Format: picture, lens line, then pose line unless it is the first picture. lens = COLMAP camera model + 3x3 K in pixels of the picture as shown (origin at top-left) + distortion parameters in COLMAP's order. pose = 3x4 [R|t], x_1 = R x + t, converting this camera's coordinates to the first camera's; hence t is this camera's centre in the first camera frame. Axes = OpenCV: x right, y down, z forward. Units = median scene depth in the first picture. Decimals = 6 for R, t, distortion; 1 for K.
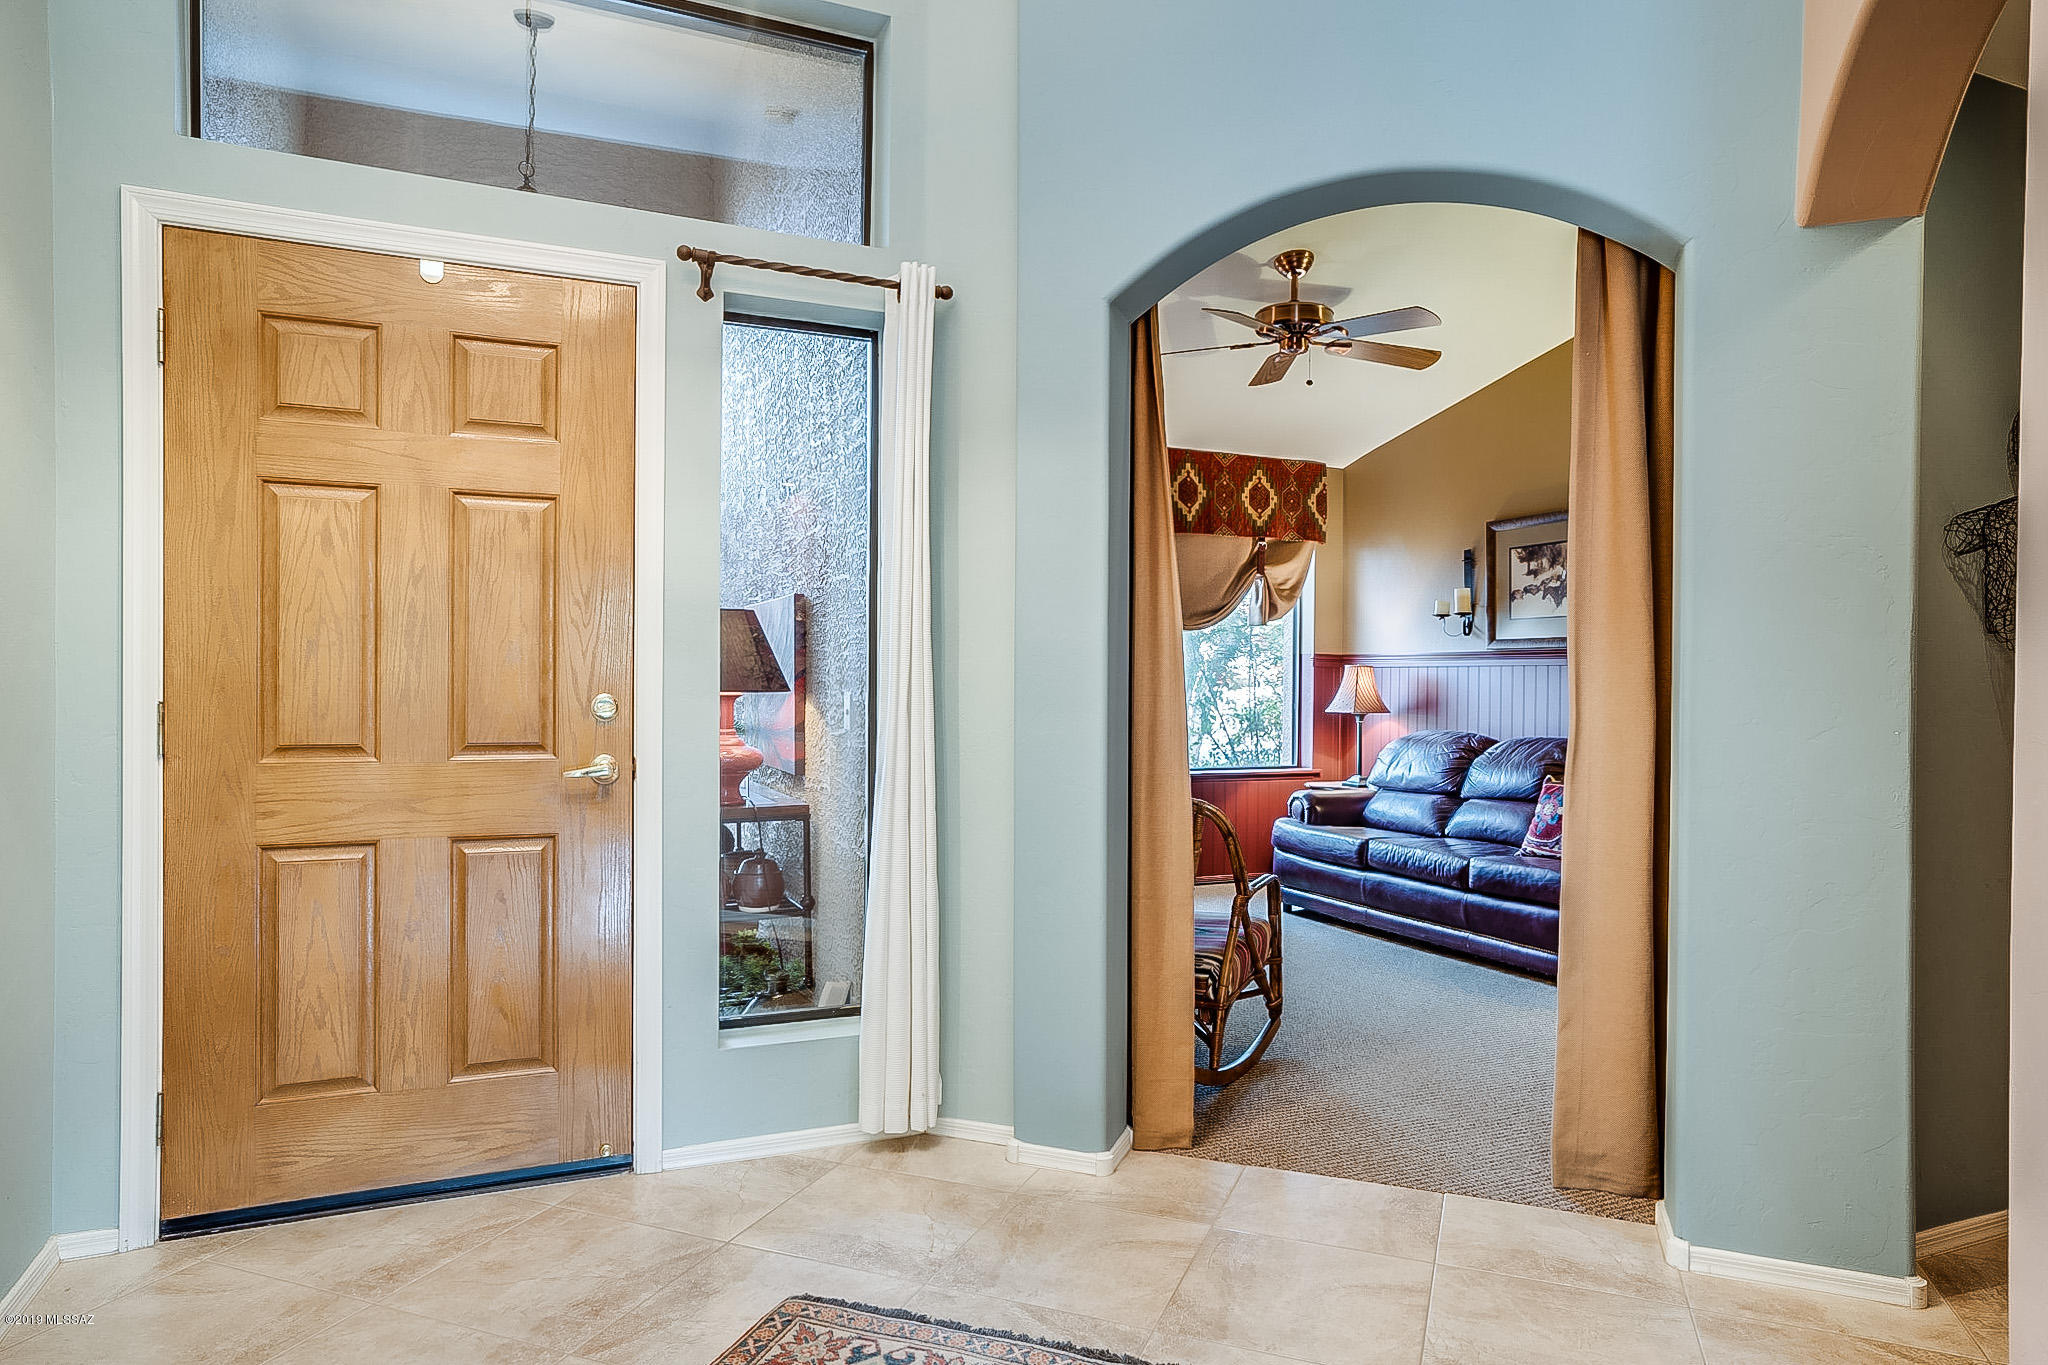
lens RADIAL K [[1198.5, 0, 1024.0], [0, 1198.5, 682.5], [0, 0, 1]] dist [-0.085097, 0.000180]
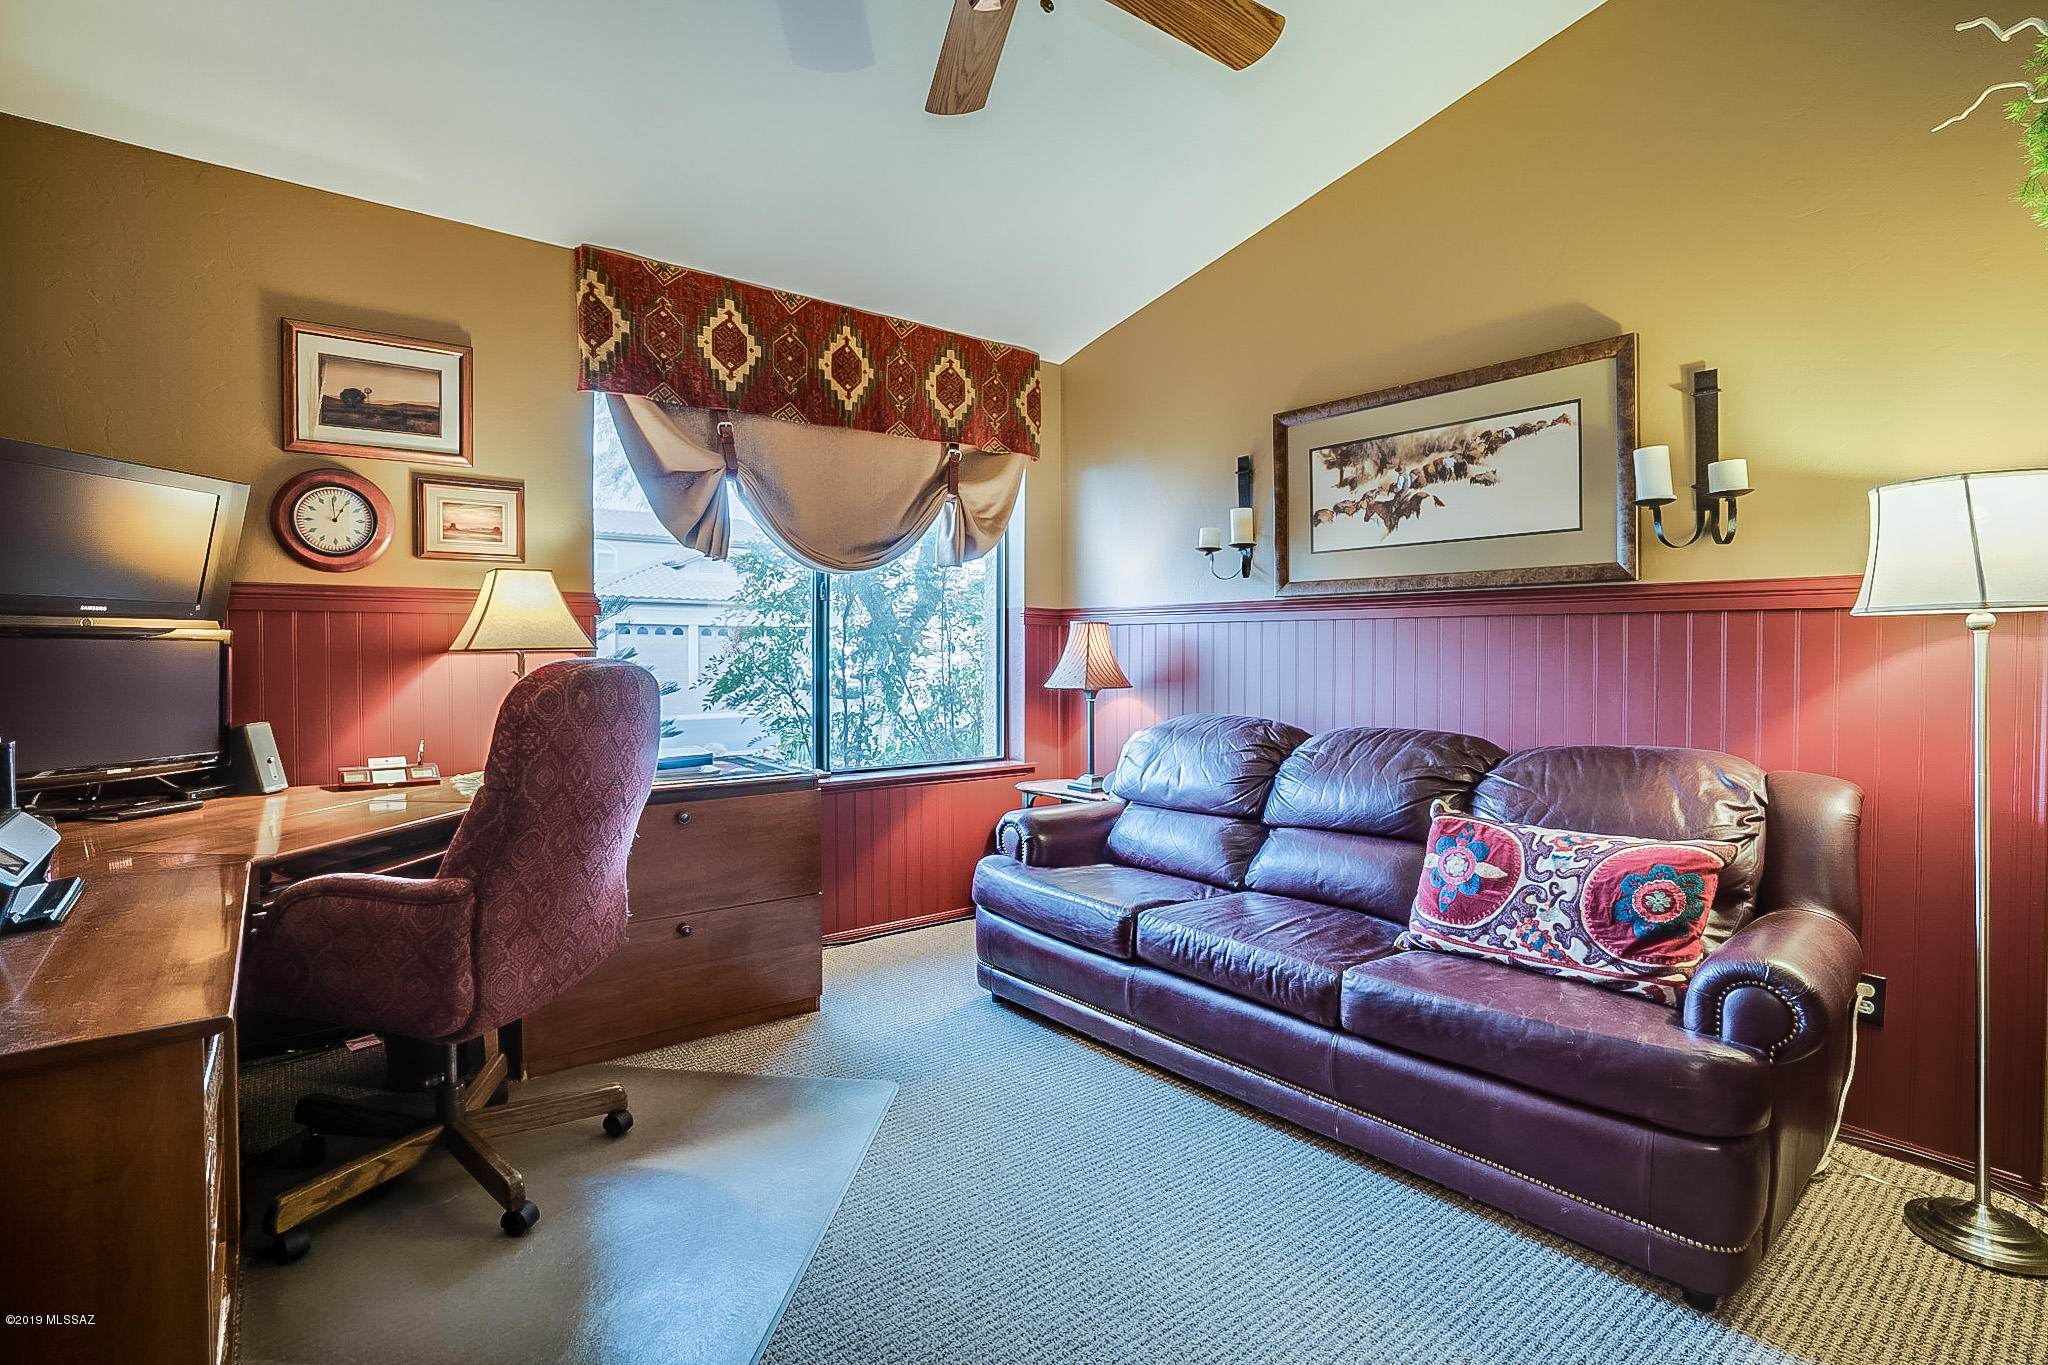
lens RADIAL K [[960.9, 0, 1031.0], [0, 960.9, 686.7], [0, 0, 1]] dist [-0.058448, 0.023200]
pose [[0.963602, -0.019082, 0.266661, 0.090596], [0.008430, 0.999122, 0.041034, 0.000509], [-0.267210, -0.037292, 0.962917, 0.442645]]
